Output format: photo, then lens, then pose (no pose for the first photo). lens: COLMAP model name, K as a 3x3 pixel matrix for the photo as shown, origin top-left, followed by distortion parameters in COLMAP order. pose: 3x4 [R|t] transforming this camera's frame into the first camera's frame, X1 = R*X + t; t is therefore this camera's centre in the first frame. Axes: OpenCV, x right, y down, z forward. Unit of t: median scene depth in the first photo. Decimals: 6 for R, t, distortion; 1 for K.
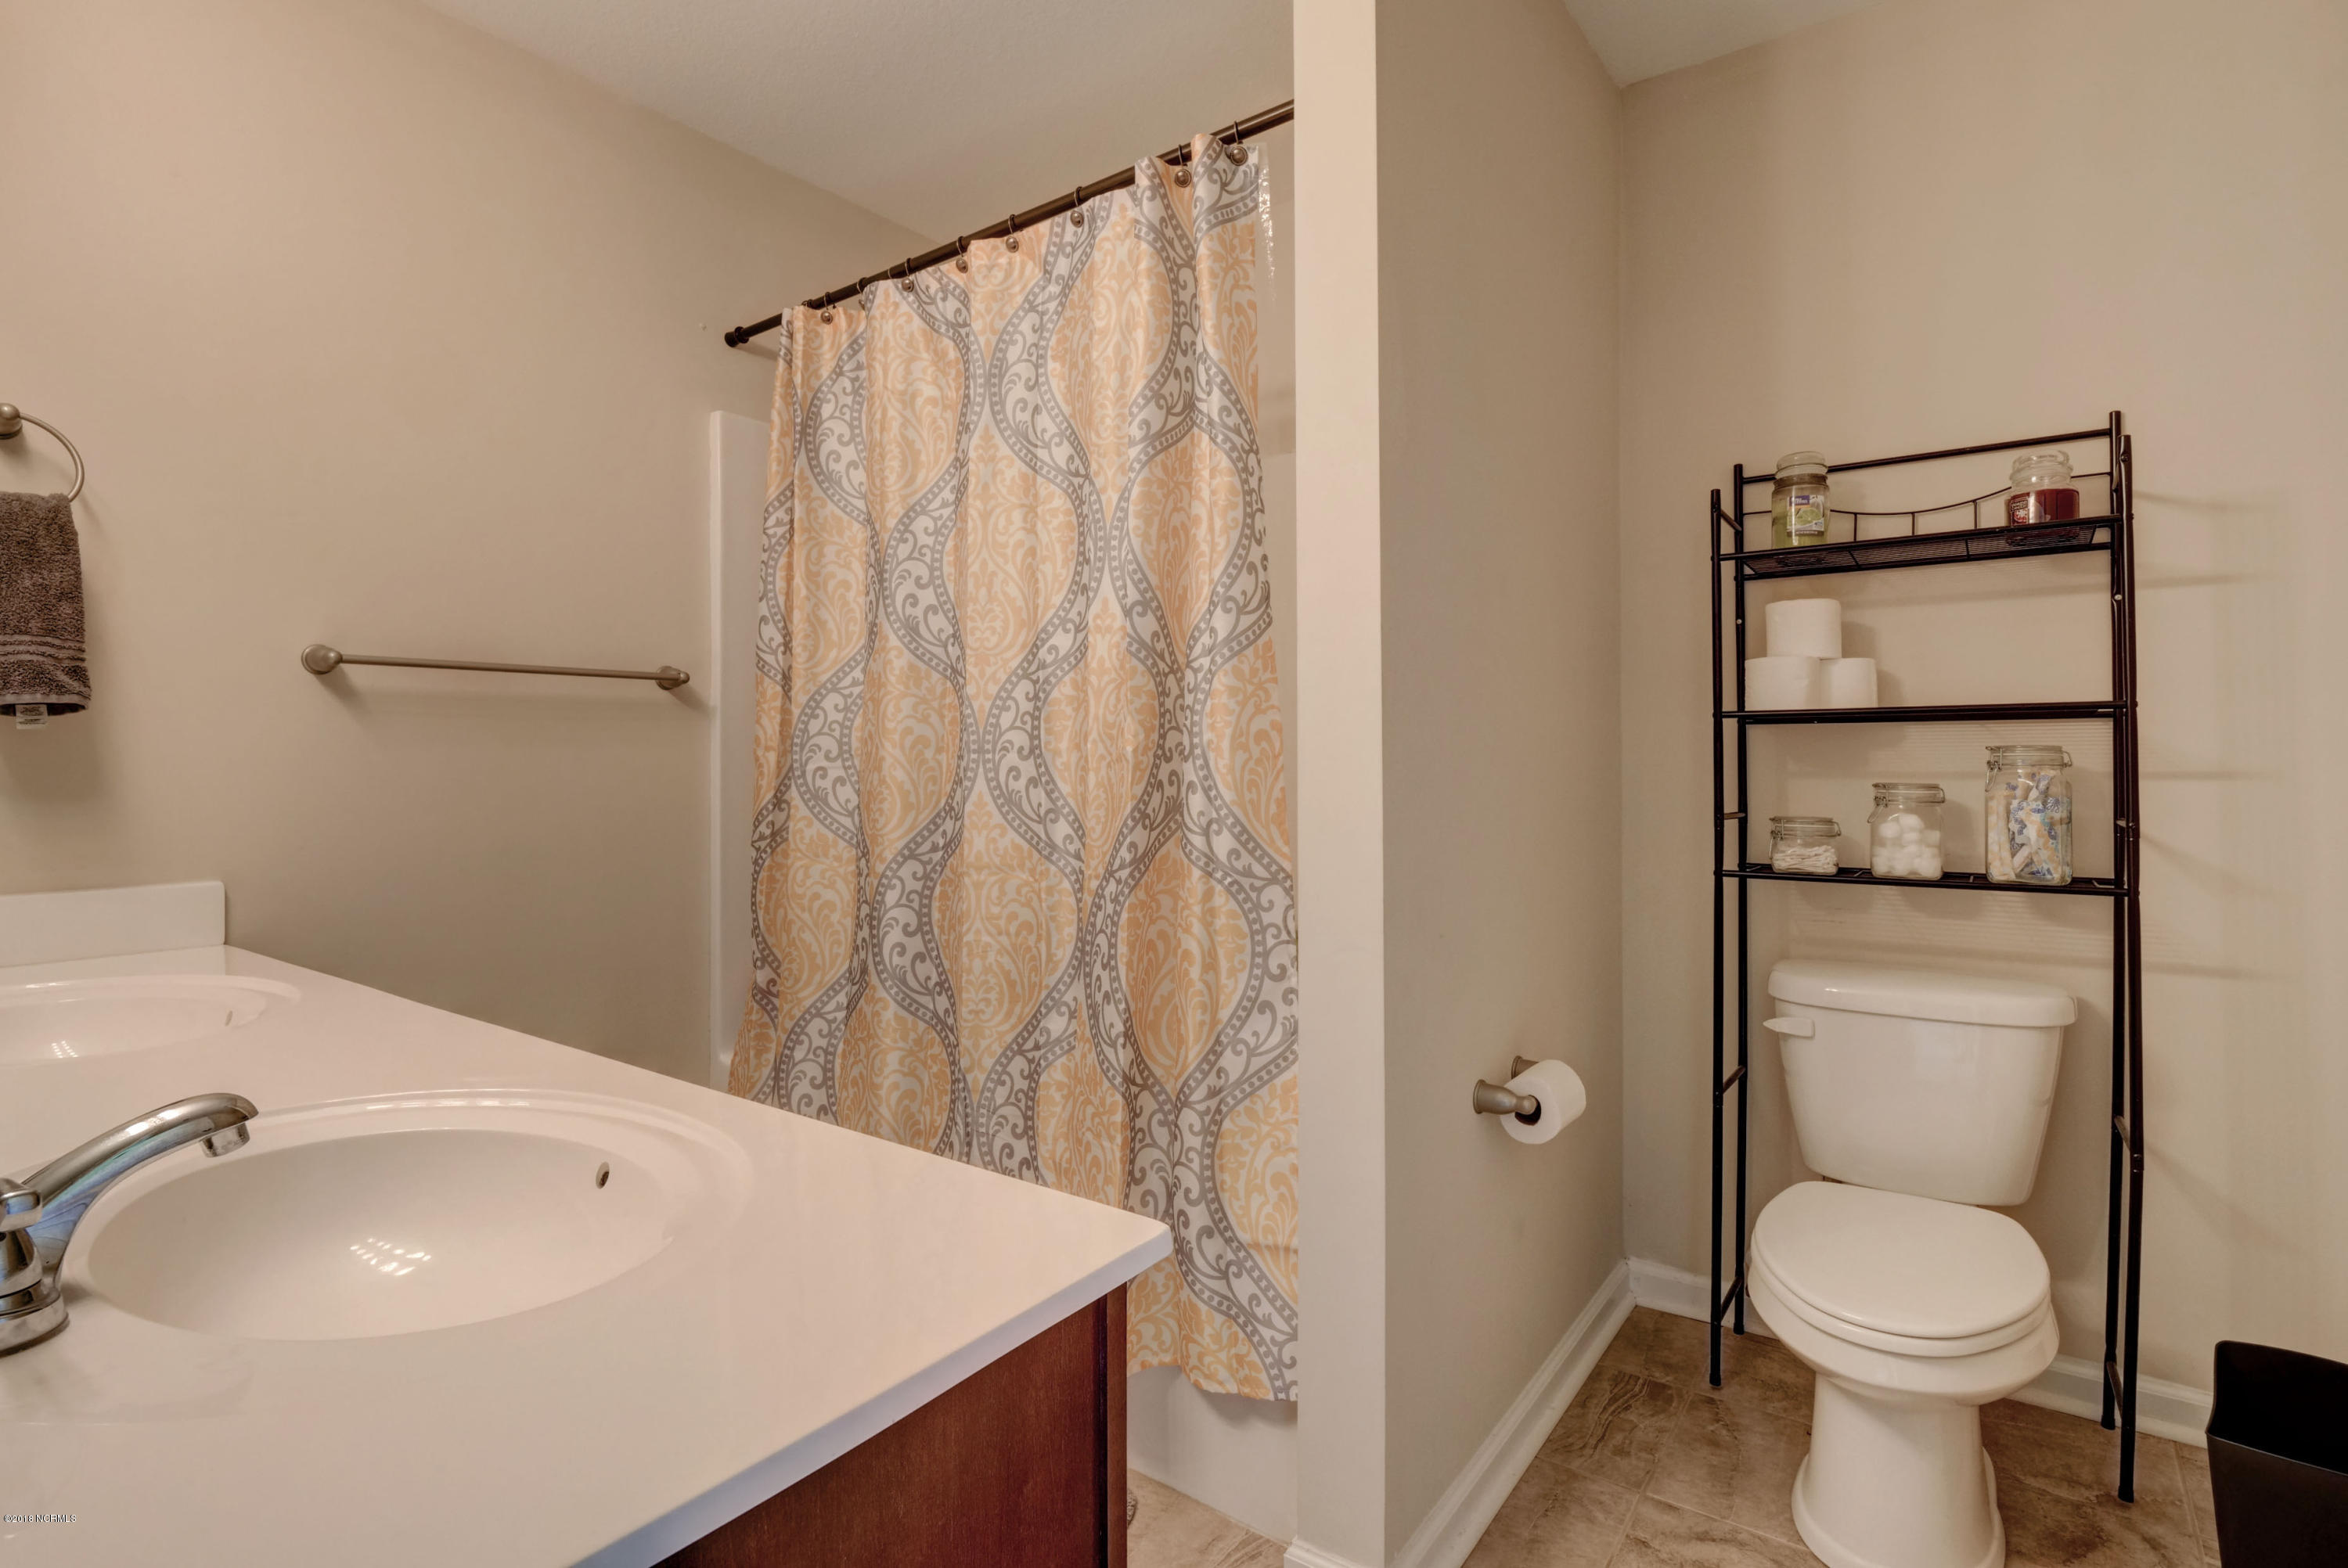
lens RADIAL K [[1141.7, 0, 1177.6], [0, 1141.7, 767.9], [0, 0, 1]] dist [-0.012618, -0.000902]
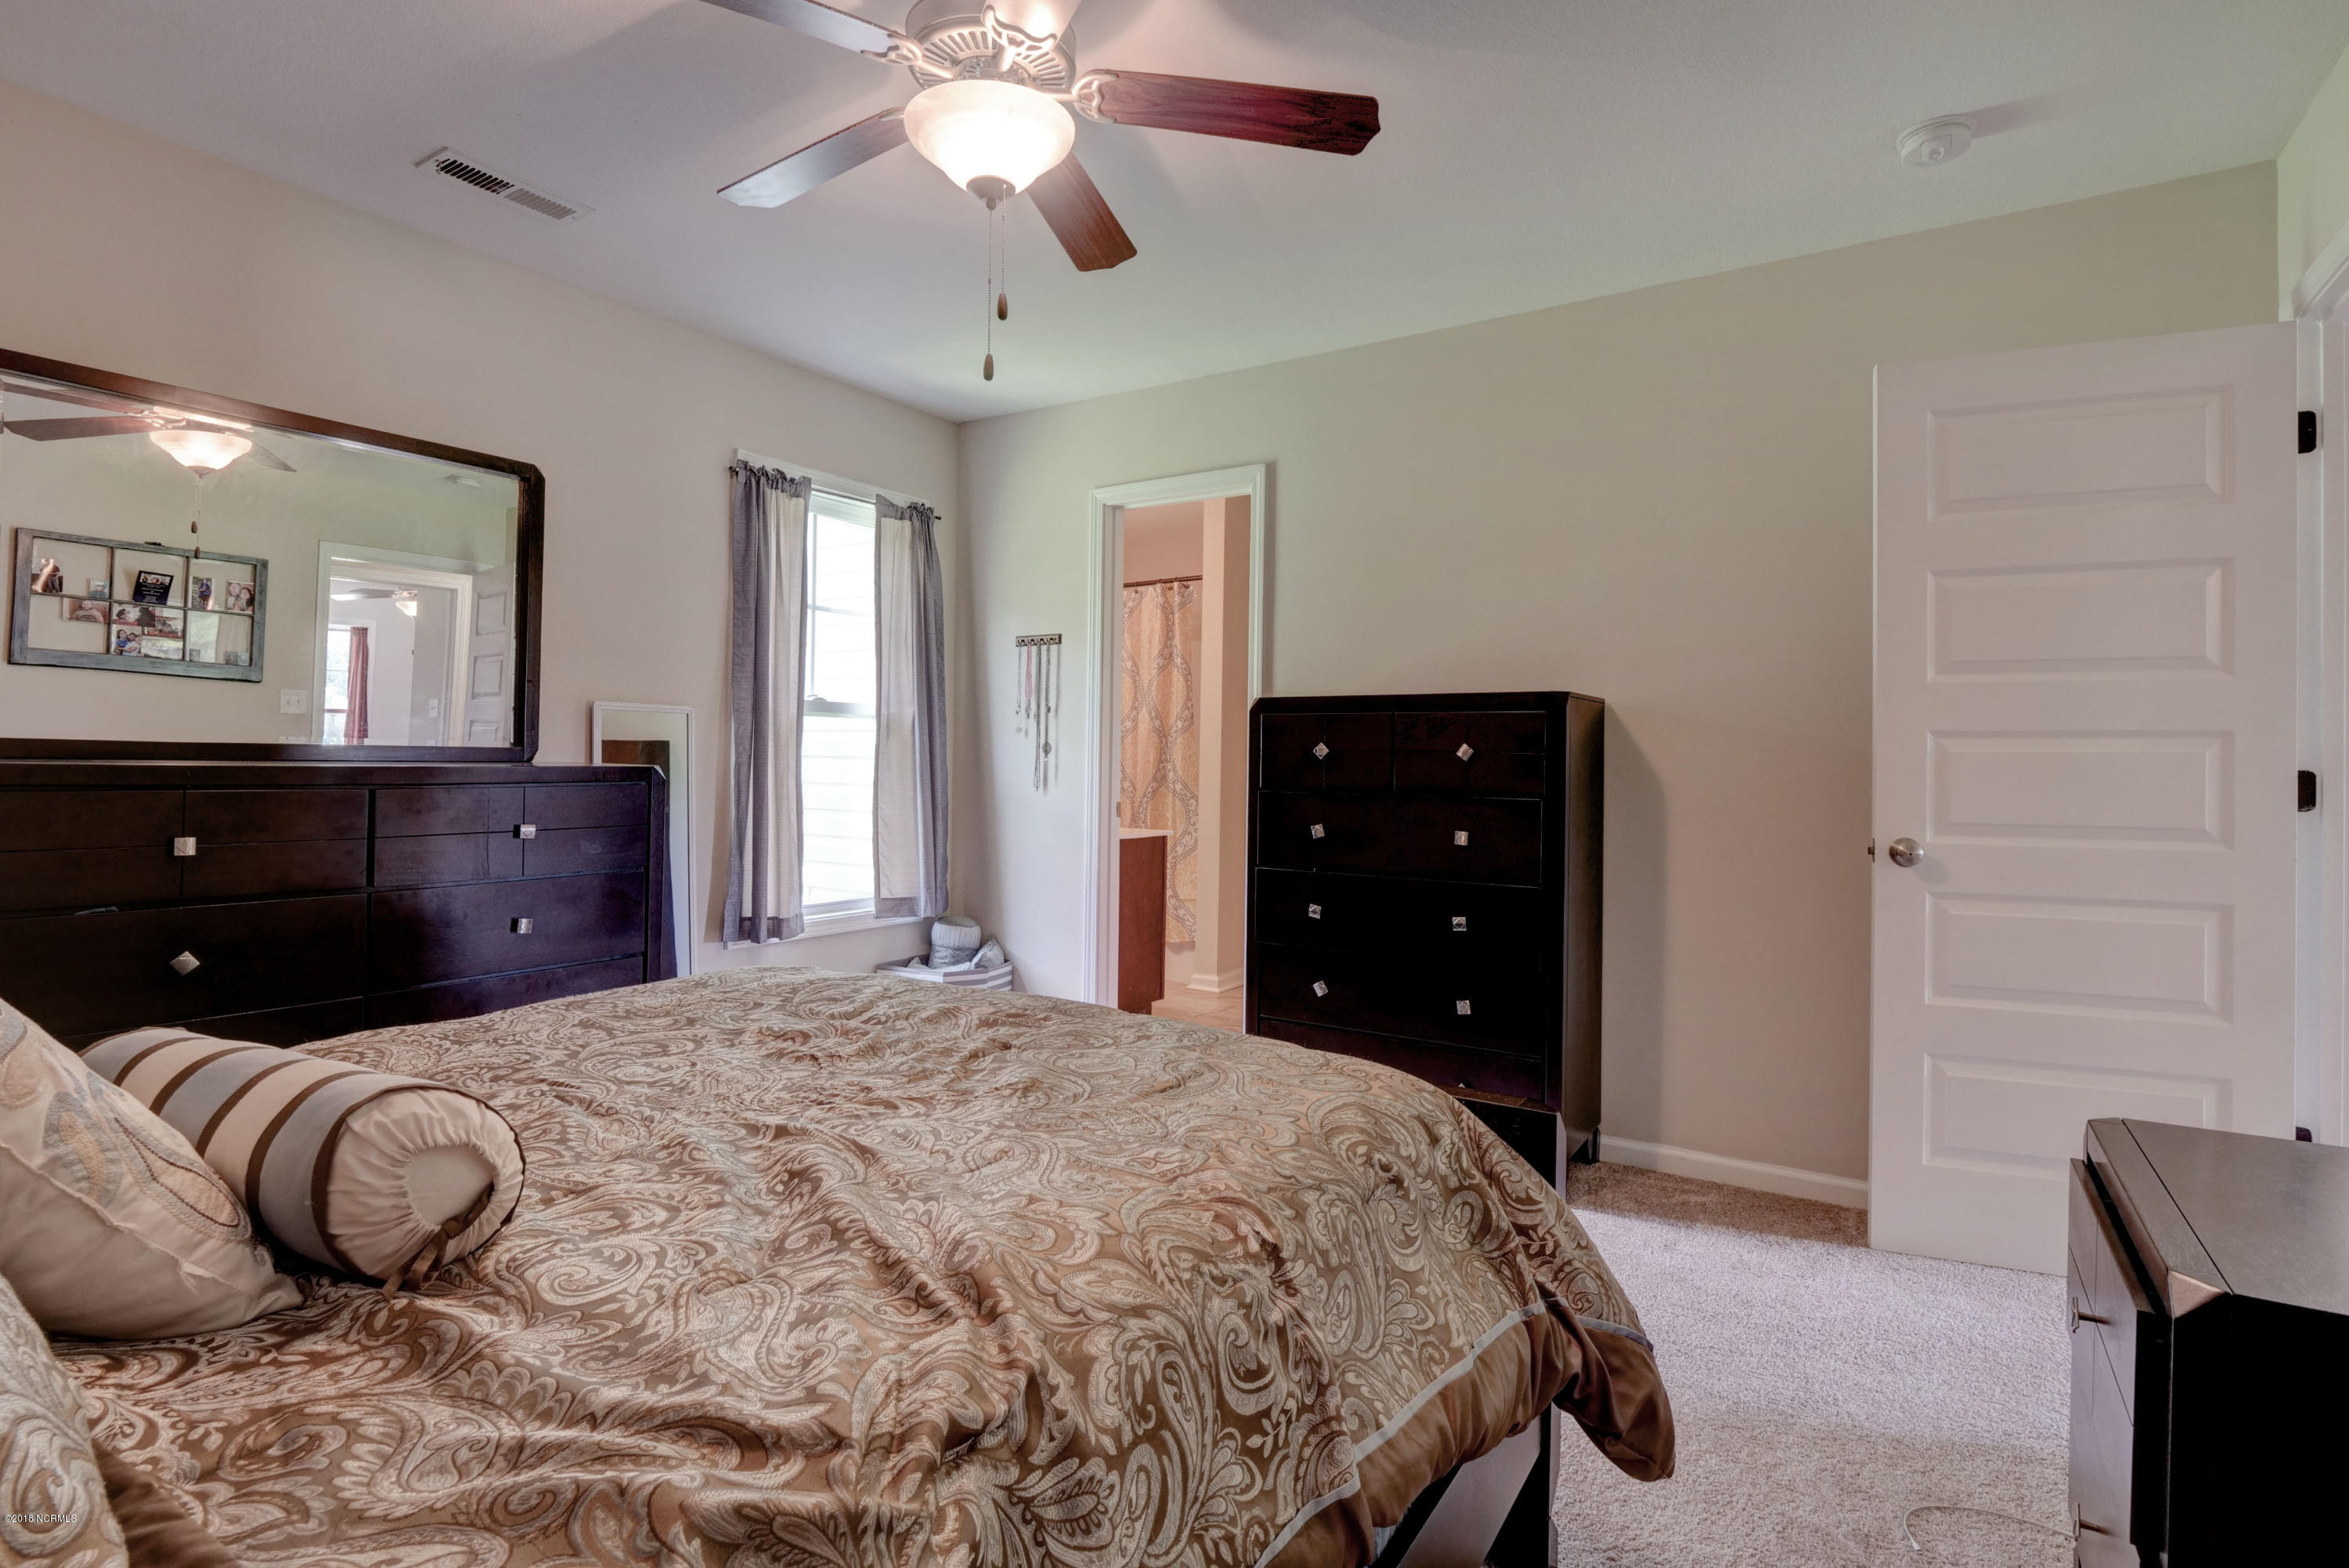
lens RADIAL K [[1142.2, 0, 1169.3], [0, 1142.2, 773.3], [0, 0, 1]] dist [-0.012618, -0.000902]
pose [[0.999265, 0.020809, 0.032192, -0.094316], [-0.020936, 0.999774, 0.003630, 0.010736], [-0.032109, -0.004301, 0.999475, -2.320085]]
